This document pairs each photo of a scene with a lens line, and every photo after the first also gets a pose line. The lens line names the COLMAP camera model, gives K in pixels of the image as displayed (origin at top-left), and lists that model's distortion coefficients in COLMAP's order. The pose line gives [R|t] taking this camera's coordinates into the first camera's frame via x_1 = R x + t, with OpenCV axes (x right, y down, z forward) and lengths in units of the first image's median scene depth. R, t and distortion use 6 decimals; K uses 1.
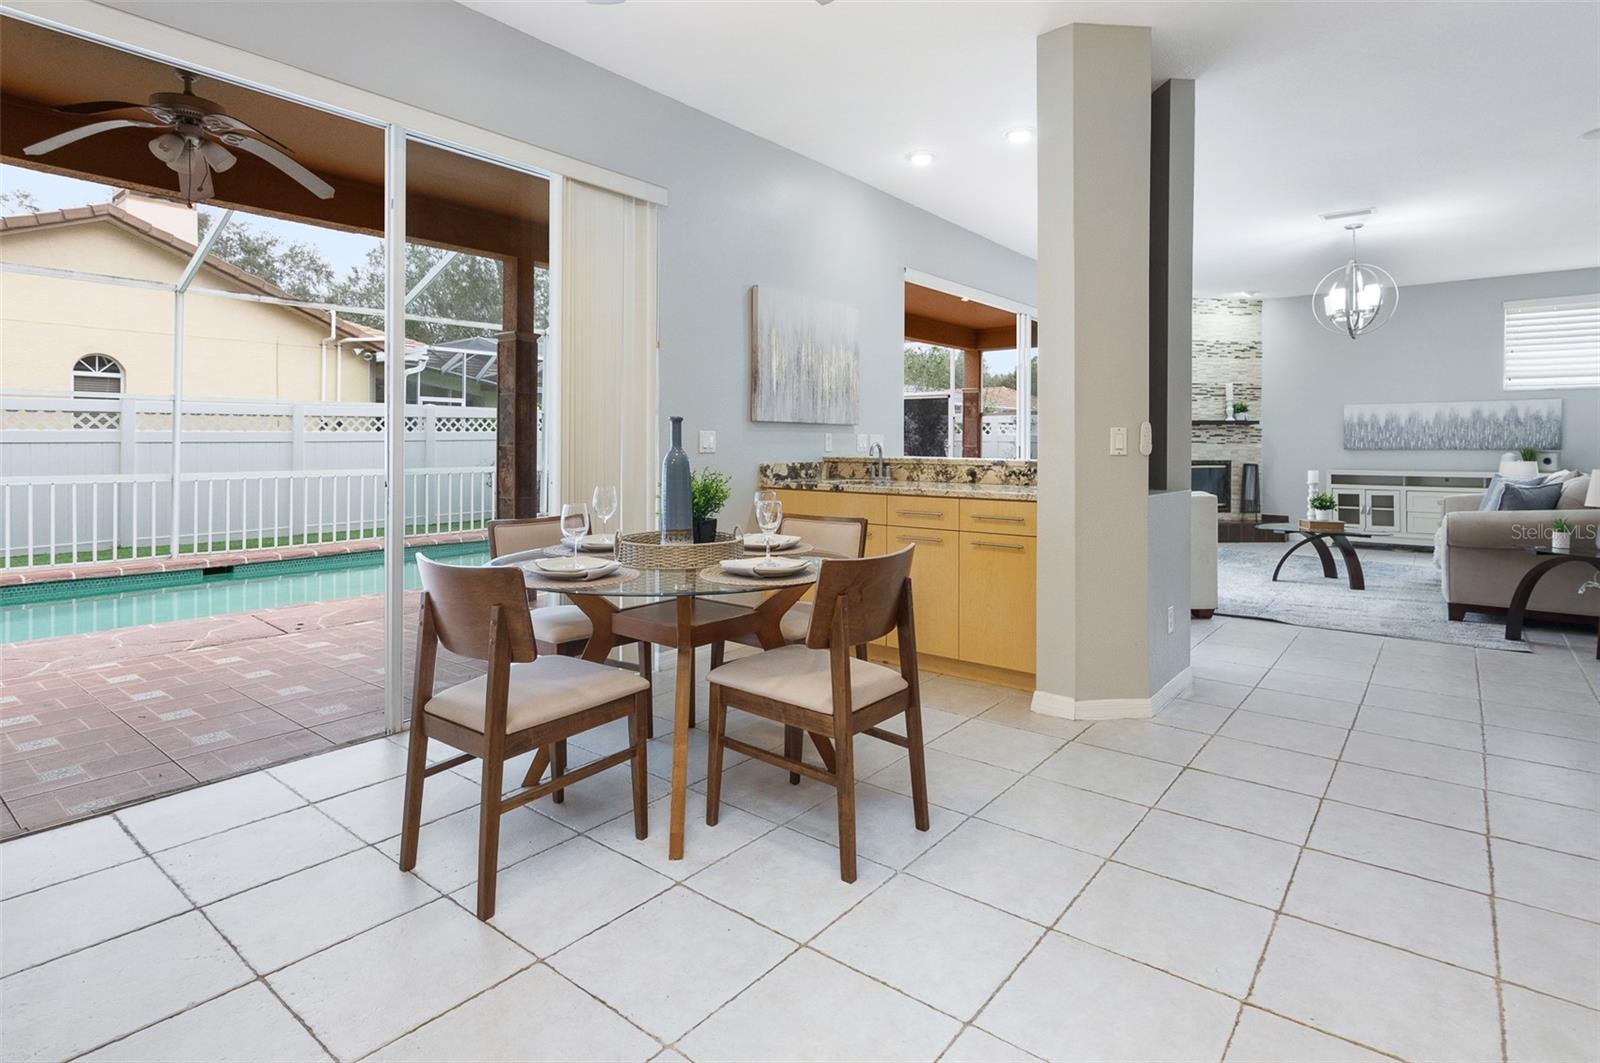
lens RADIAL K [[825.7, 0, 775.3], [0, 825.7, 439.1], [0, 0, 1]] dist [0.000554, -0.000151]
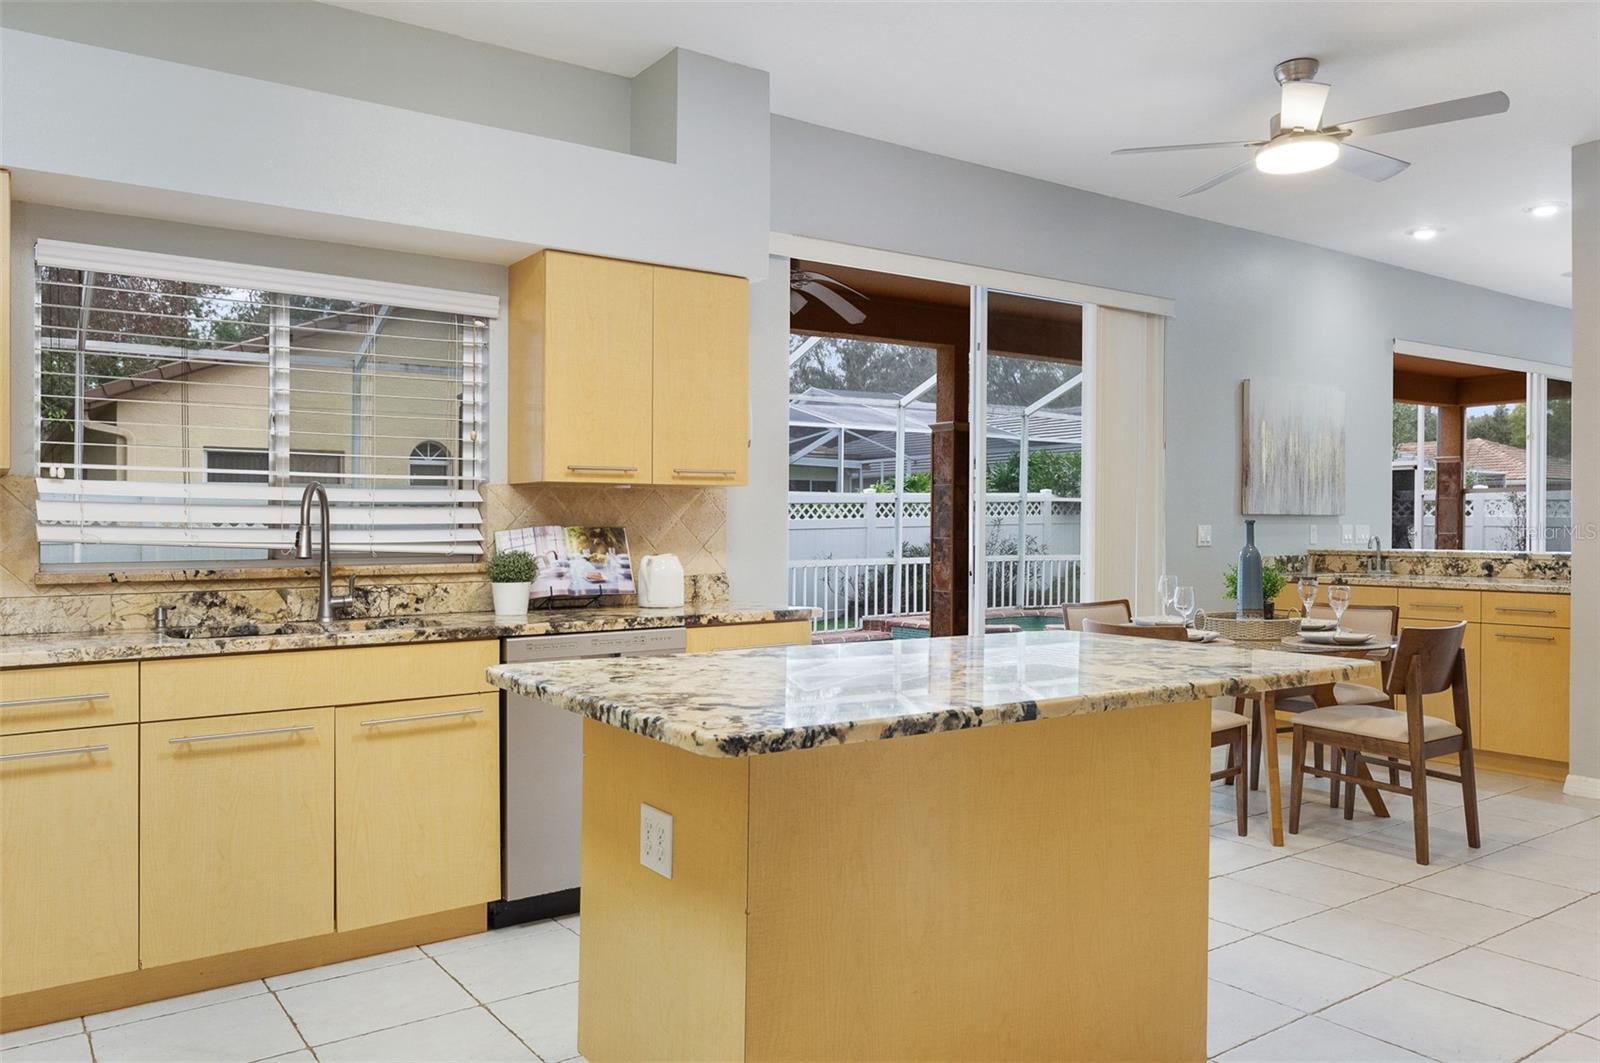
lens RADIAL K [[1154.1, 0, 801.4], [0, 1154.1, 539.4], [0, 0, 1]] dist [0.008435, -0.000940]
pose [[0.966870, -0.002645, -0.255256, -0.178441], [0.006726, 0.999863, 0.015116, -0.015155], [0.255181, -0.016332, 0.966755, -0.473127]]
